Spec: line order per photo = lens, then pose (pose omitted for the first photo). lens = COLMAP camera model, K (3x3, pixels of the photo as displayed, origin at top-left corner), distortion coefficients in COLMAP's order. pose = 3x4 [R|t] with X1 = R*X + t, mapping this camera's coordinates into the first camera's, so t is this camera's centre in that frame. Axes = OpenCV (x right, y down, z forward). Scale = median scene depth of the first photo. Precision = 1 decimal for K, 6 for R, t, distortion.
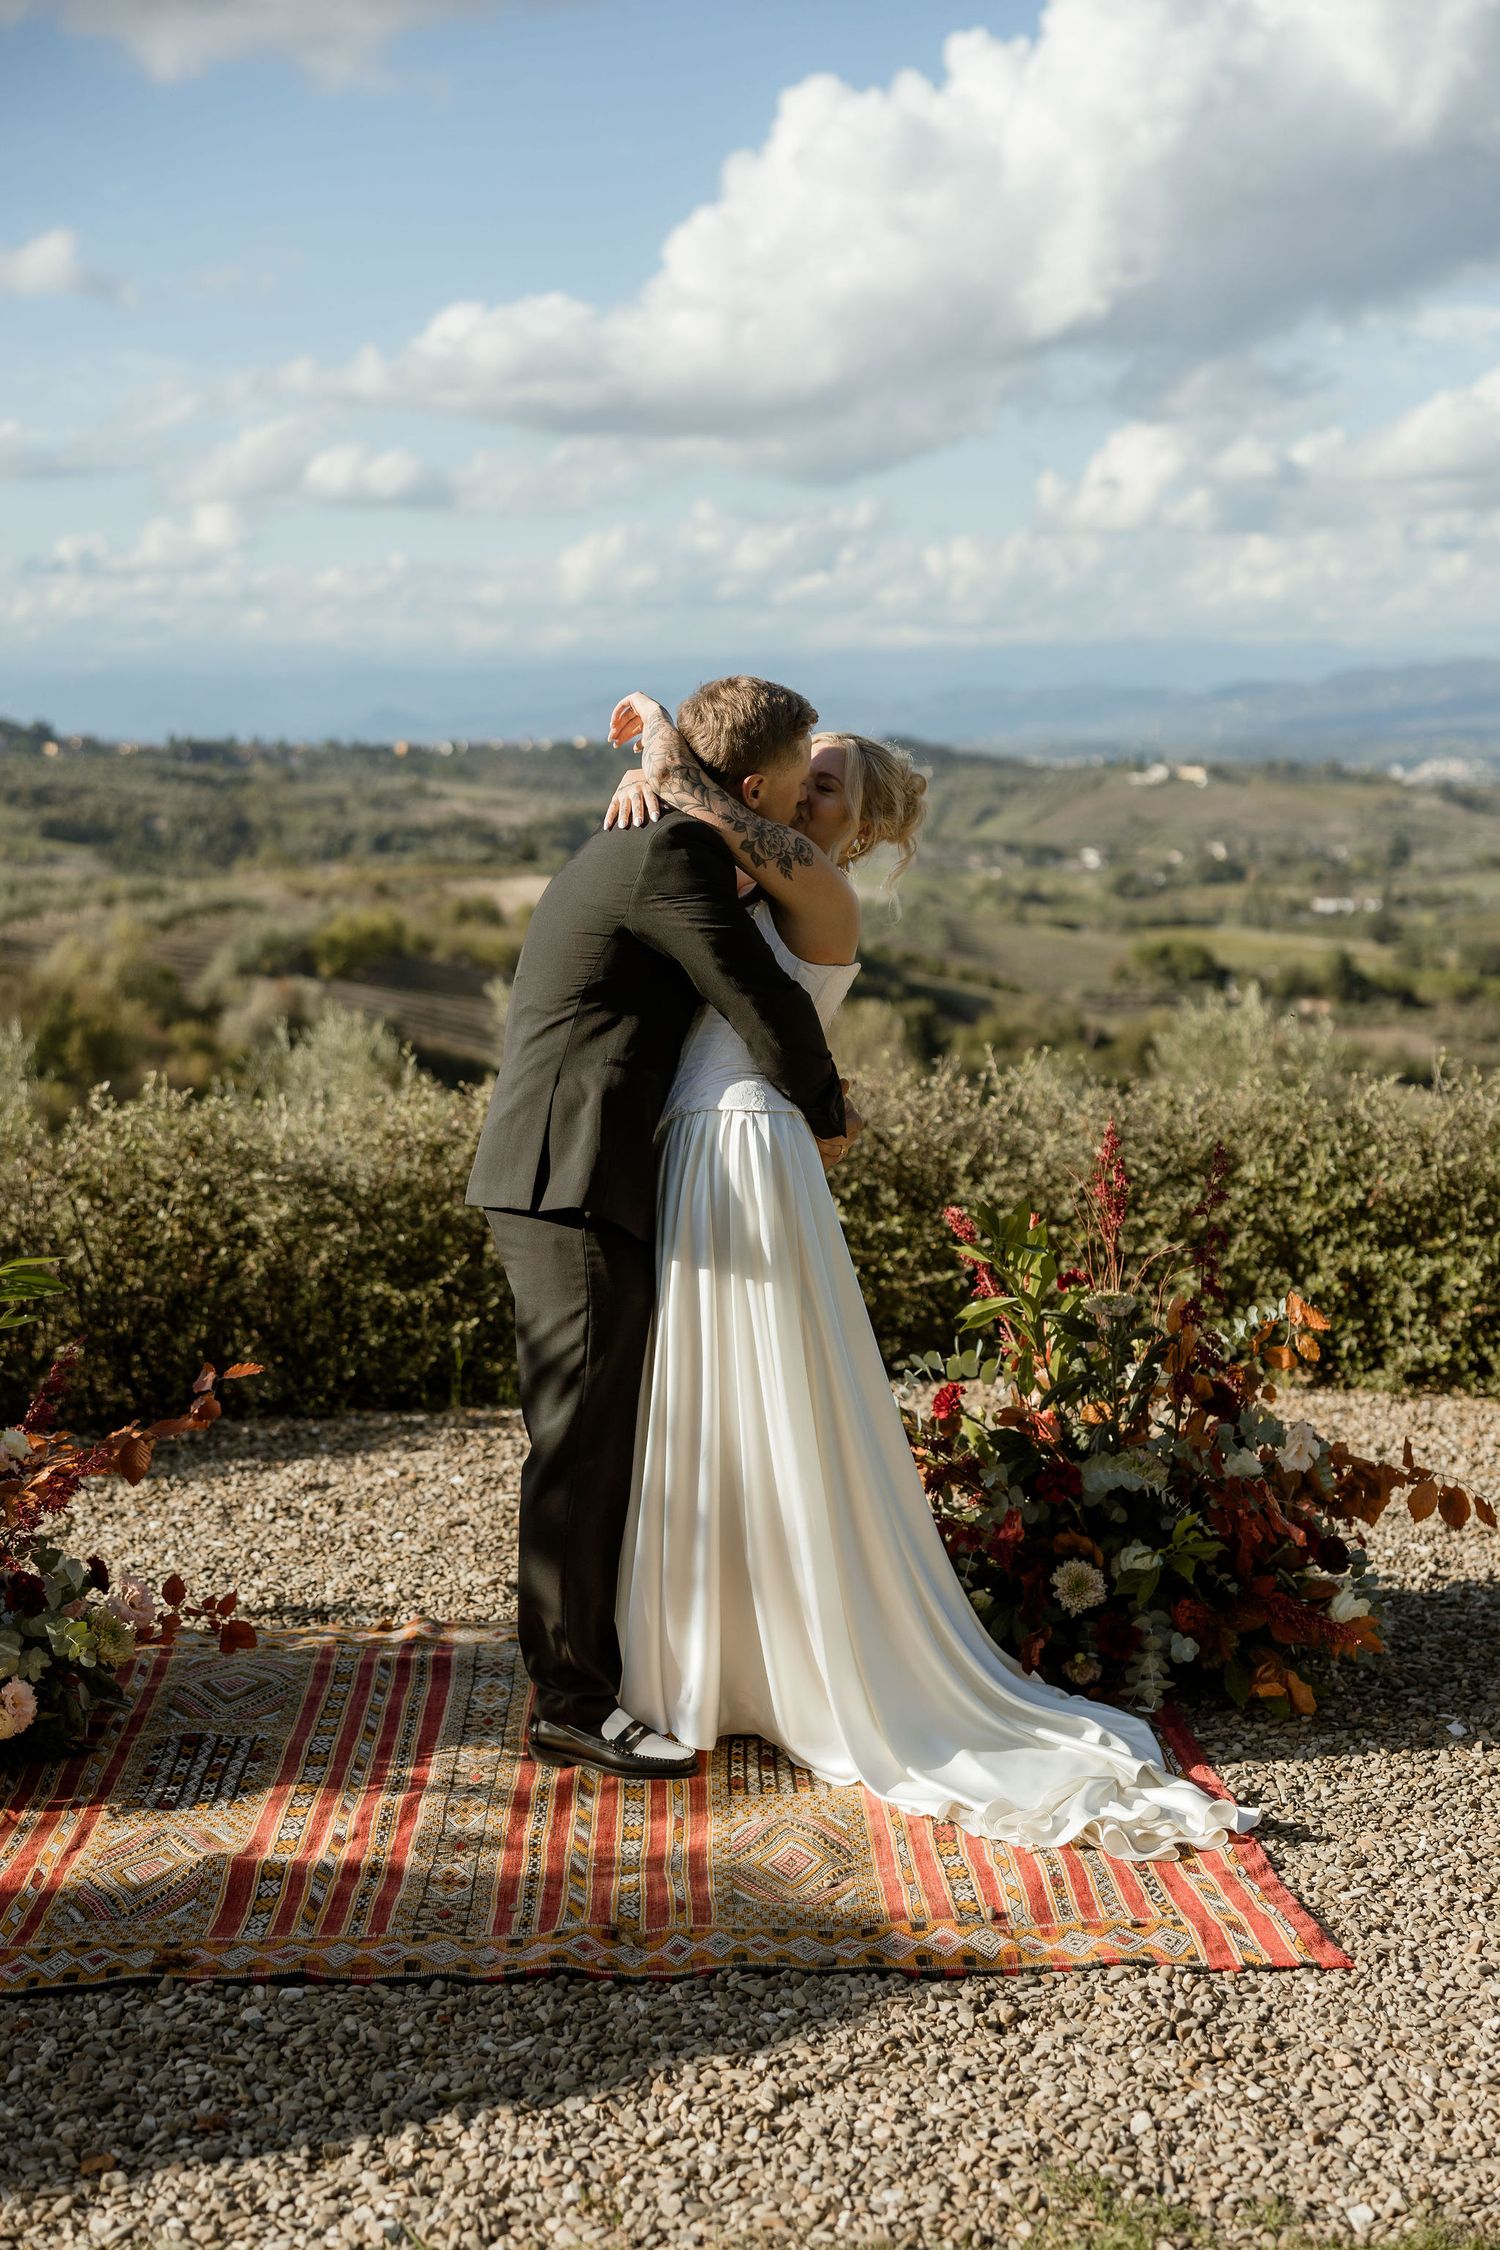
lens RADIAL K [[3075.8, 0, 790.6], [0, 3075.8, 1245.7], [0, 0, 1]] dist [0.021604, 0.000000]
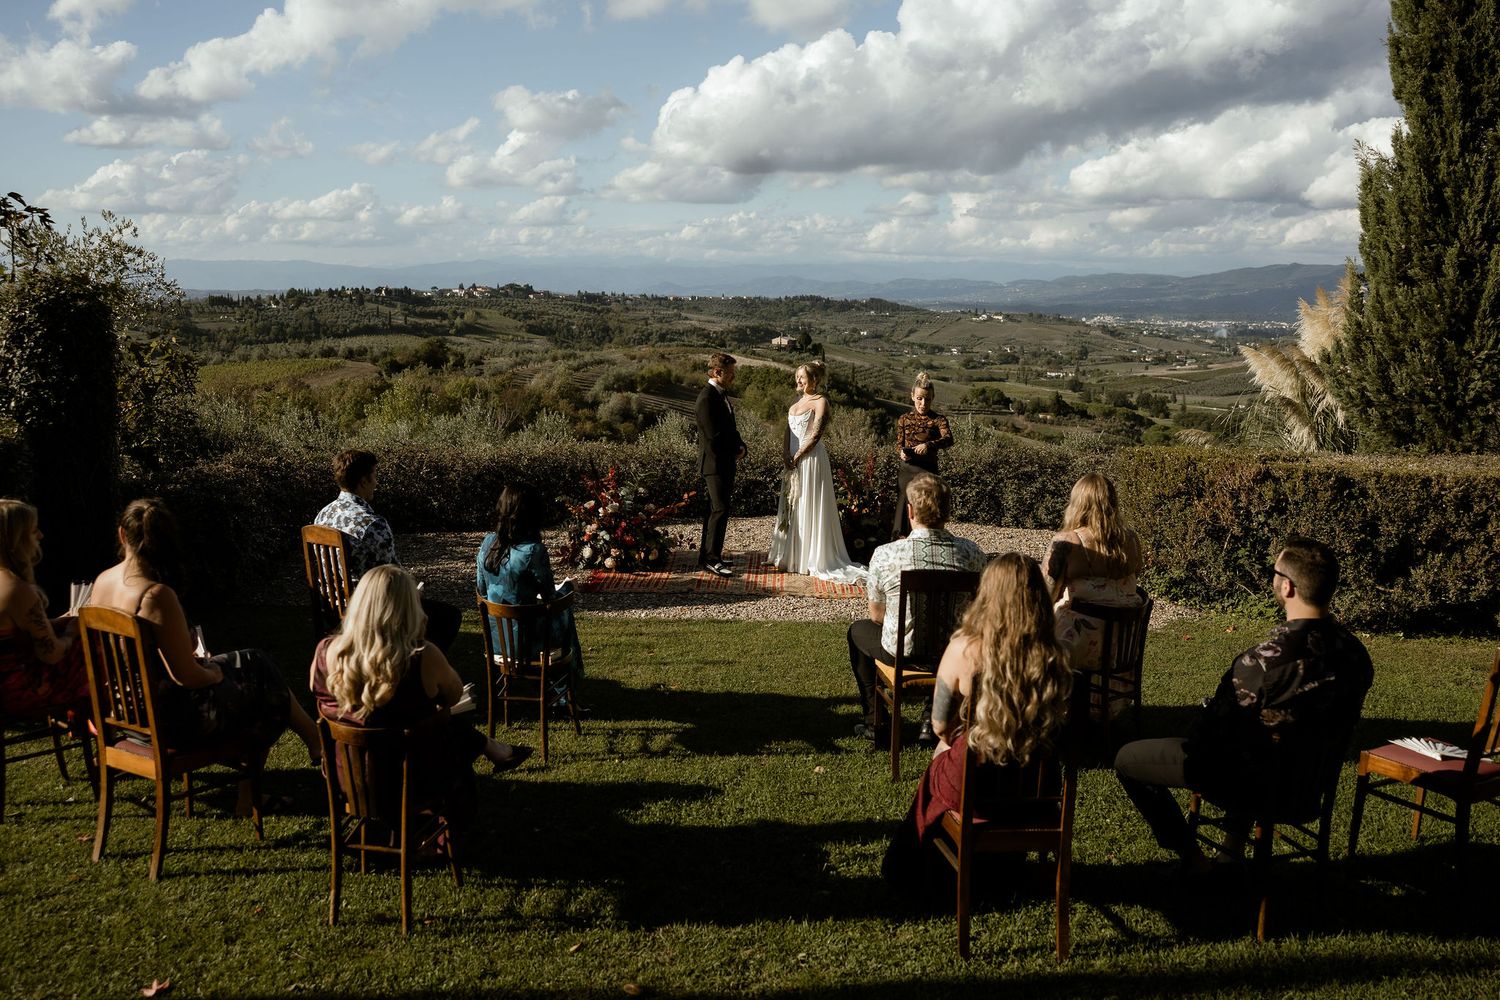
lens RADIAL K [[1304.4, 0, 752.5], [0, 1304.4, 494.0], [0, 0, 1]] dist [-0.074762, -0.006790]
pose [[0.997824, 0.035081, -0.055819, 0.023763], [-0.035679, 0.999316, -0.009764, 0.037700], [0.055439, 0.011735, 0.998393, -0.753618]]
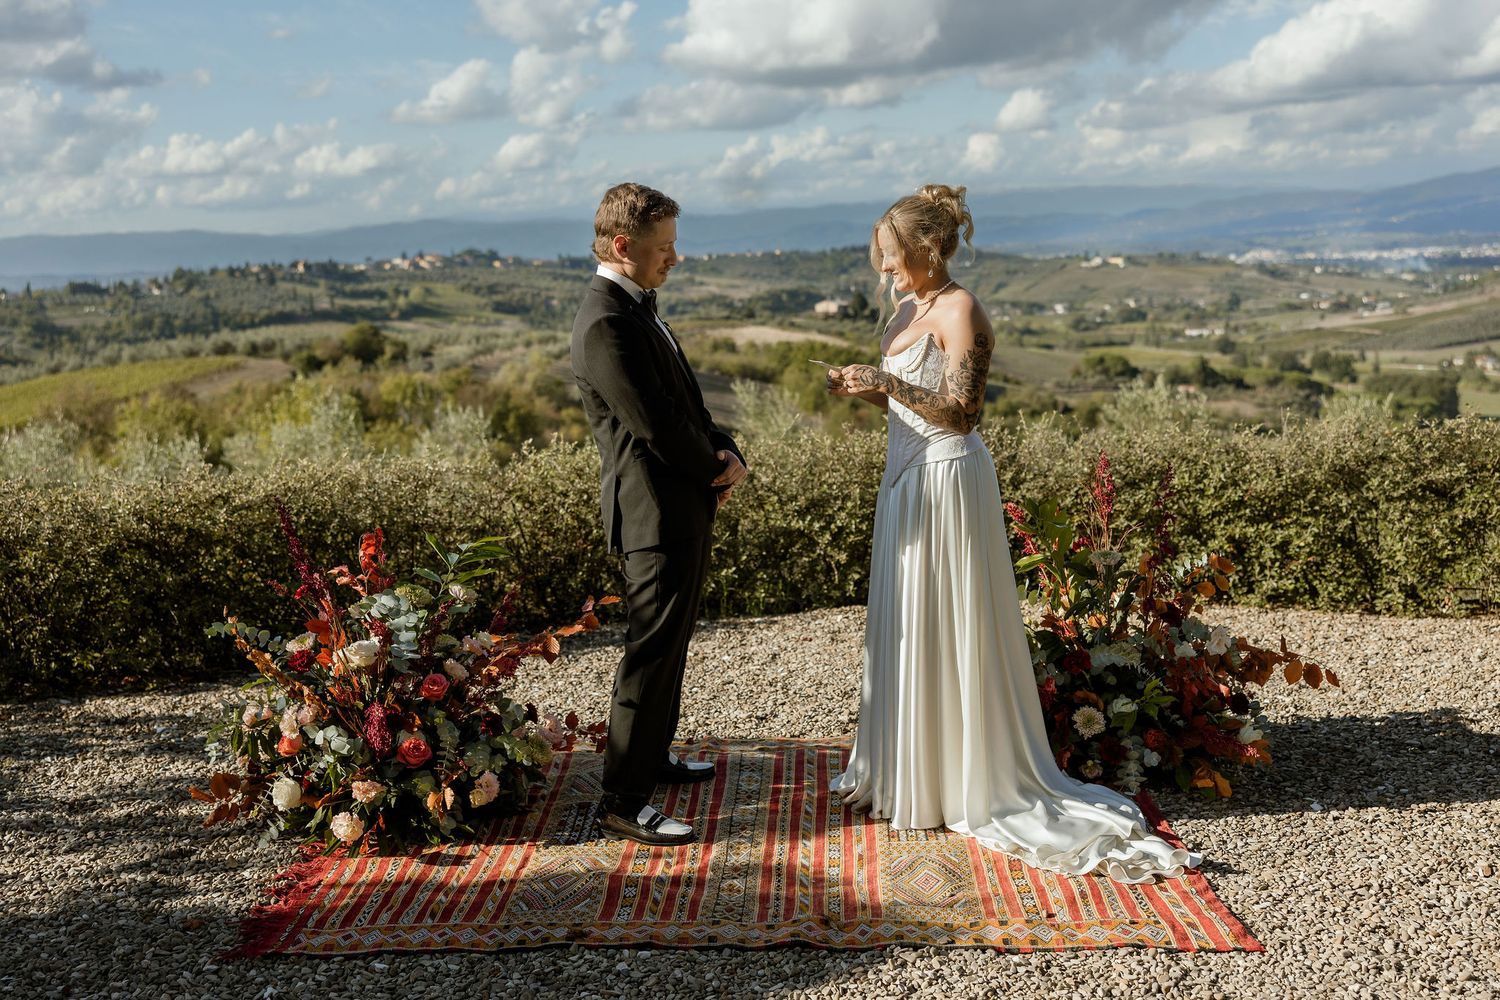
lens RADIAL K [[1664.7, 0, 710.8], [0, 1664.7, 538.6], [0, 0, 1]] dist [0.012068, 0.000000]
pose [[0.993986, -0.007730, -0.109232, -0.009606], [0.008610, 0.999934, 0.007594, -0.000758], [0.109166, -0.008488, 0.993987, 0.031723]]
